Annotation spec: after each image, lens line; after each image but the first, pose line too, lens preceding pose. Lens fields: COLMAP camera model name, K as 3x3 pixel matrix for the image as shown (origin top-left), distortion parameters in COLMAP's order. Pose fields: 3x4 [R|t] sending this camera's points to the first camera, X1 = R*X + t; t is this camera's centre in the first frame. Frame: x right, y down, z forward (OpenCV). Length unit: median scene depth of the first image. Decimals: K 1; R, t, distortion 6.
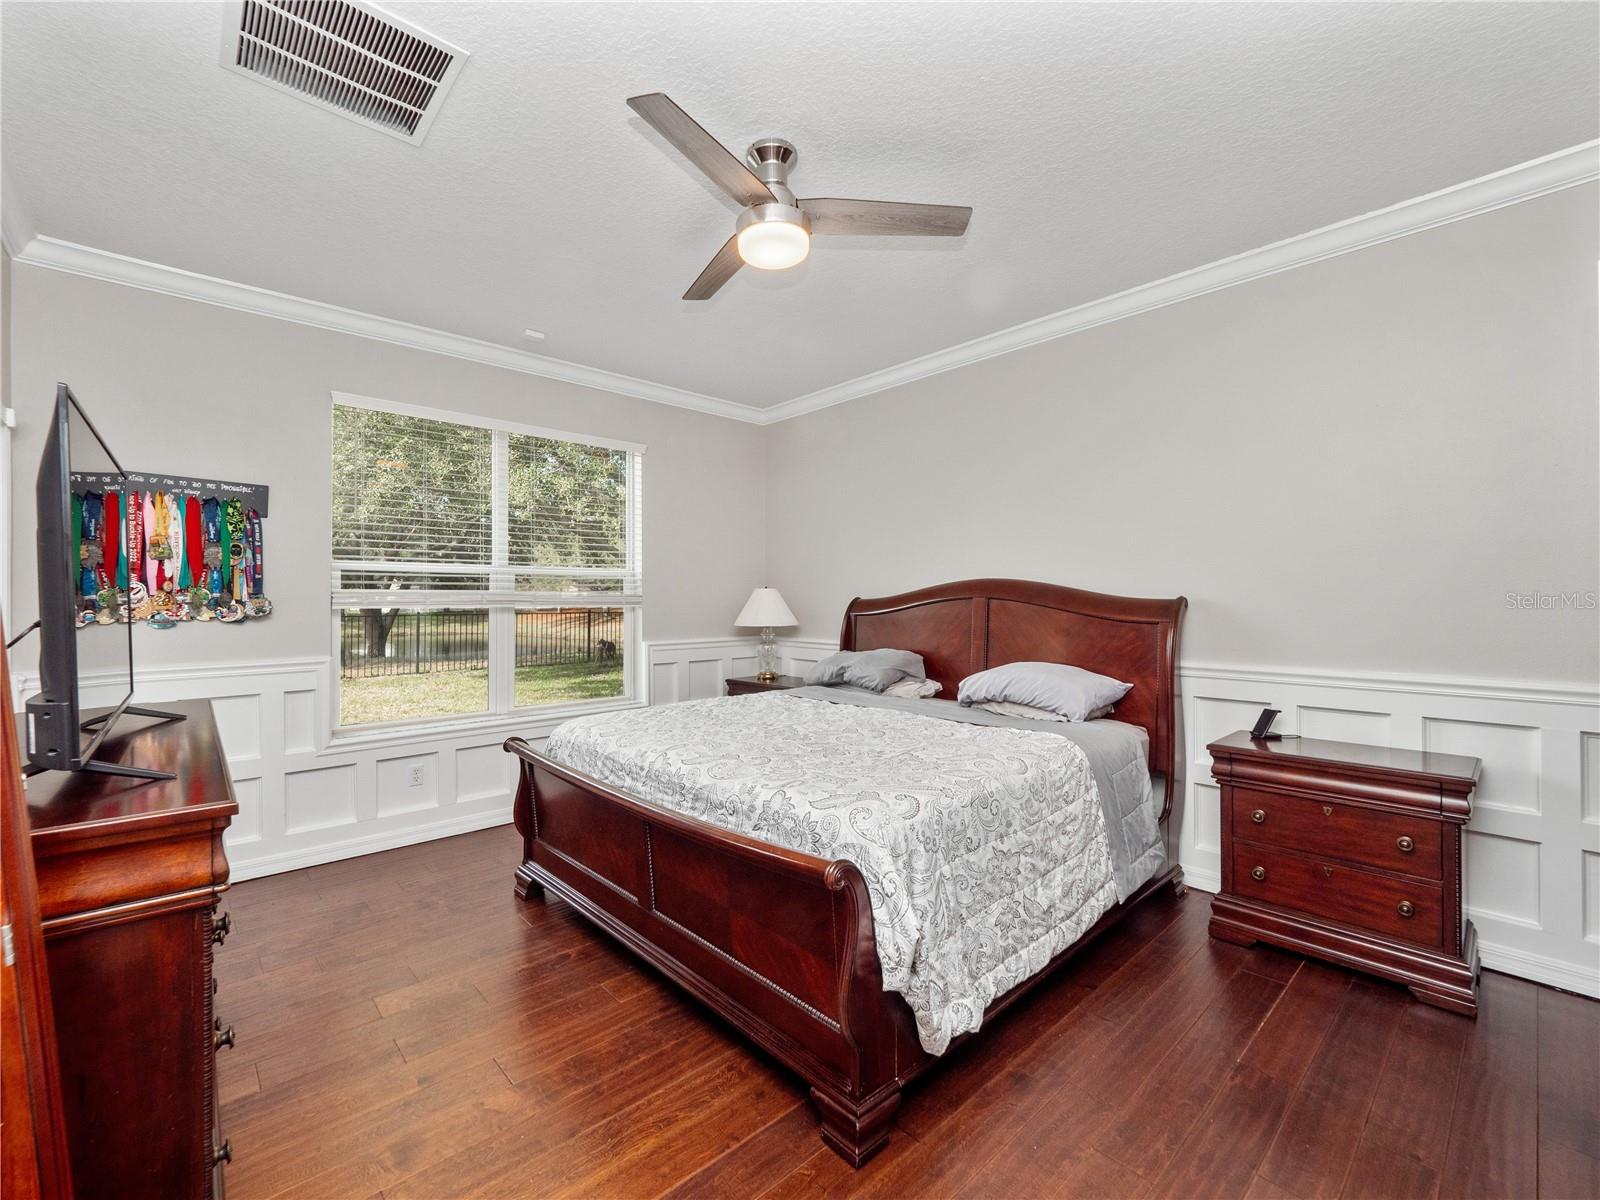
lens RADIAL K [[685.7, 0, 797.4], [0, 685.7, 601.3], [0, 0, 1]] dist [-0.003395, -0.002624]
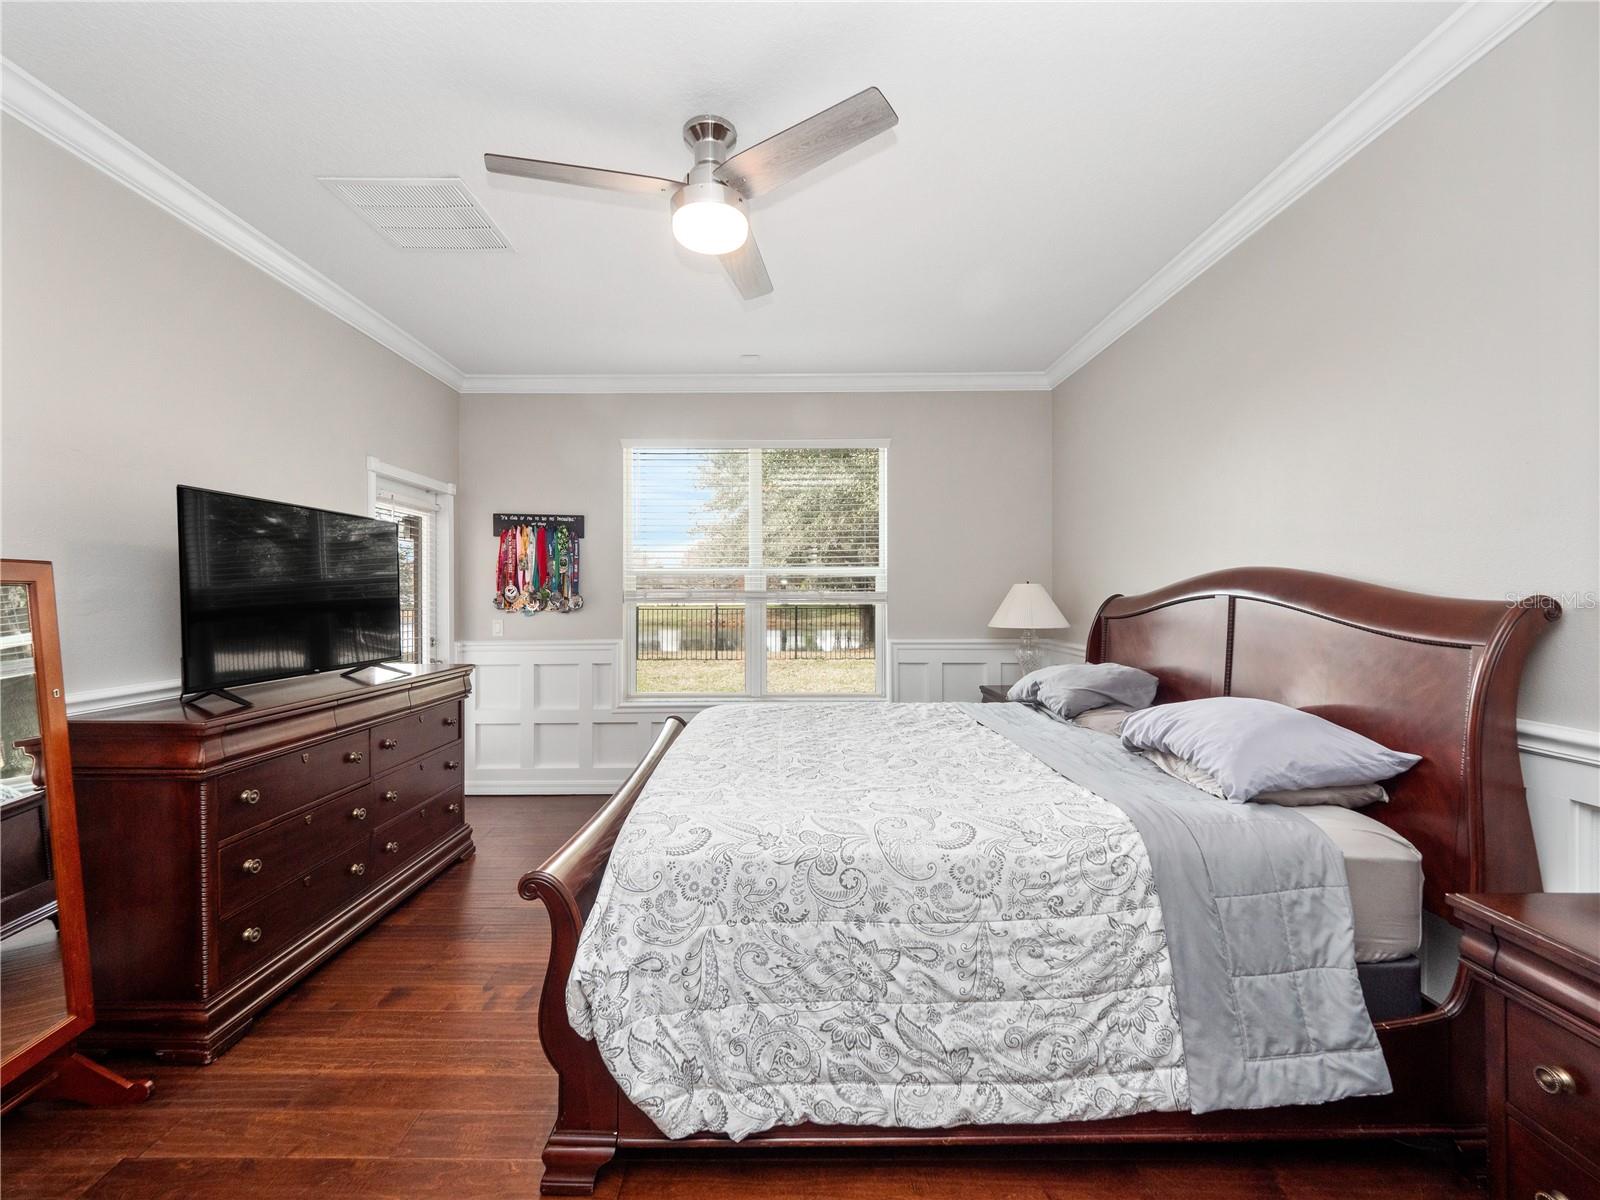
lens RADIAL K [[685.7, 0, 789.4], [0, 685.7, 602.0], [0, 0, 1]] dist [-0.003395, -0.002624]
pose [[0.736012, 0.007156, -0.676930, 0.630098], [-0.000296, 0.999947, 0.010249, -0.009272], [0.676968, -0.007343, 0.735976, 0.339612]]
